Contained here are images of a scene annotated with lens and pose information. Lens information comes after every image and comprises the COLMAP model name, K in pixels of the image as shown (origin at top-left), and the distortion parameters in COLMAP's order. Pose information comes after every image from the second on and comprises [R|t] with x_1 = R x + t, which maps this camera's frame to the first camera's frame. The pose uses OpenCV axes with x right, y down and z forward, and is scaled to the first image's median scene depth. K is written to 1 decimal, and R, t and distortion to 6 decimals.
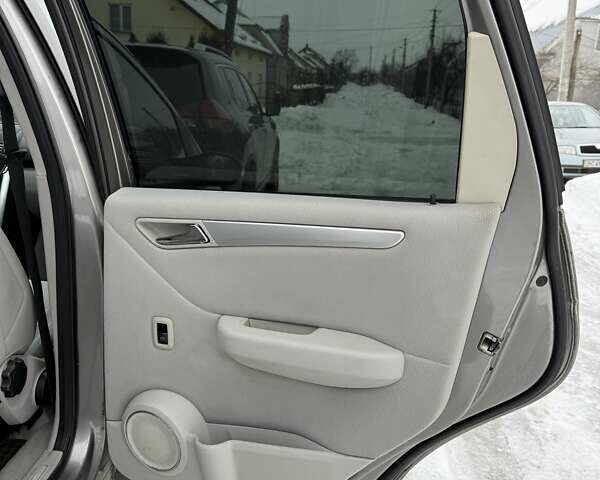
lens RADIAL K [[567.8, 0, 301.3], [0, 567.8, 252.8], [0, 0, 1]] dist [0.172939, -0.362347]
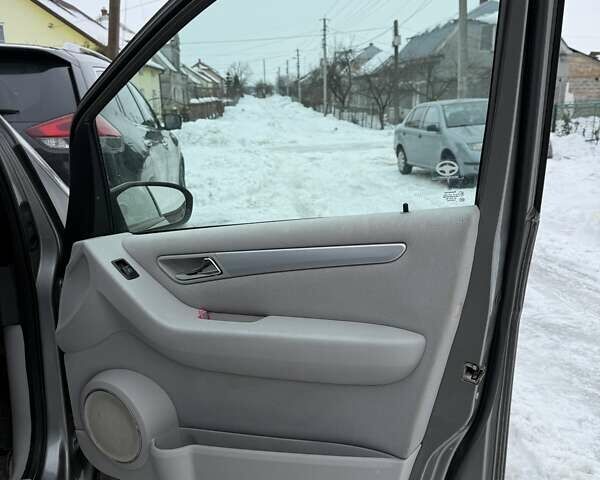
lens RADIAL K [[487.1, 0, 282.2], [0, 487.1, 240.0], [0, 0, 1]] dist [0.053943, 0.000392]
pose [[0.982906, -0.098047, 0.155830, -0.013368], [0.100691, 0.994876, -0.009143, -0.034966], [-0.154135, 0.024677, 0.987742, 0.170988]]
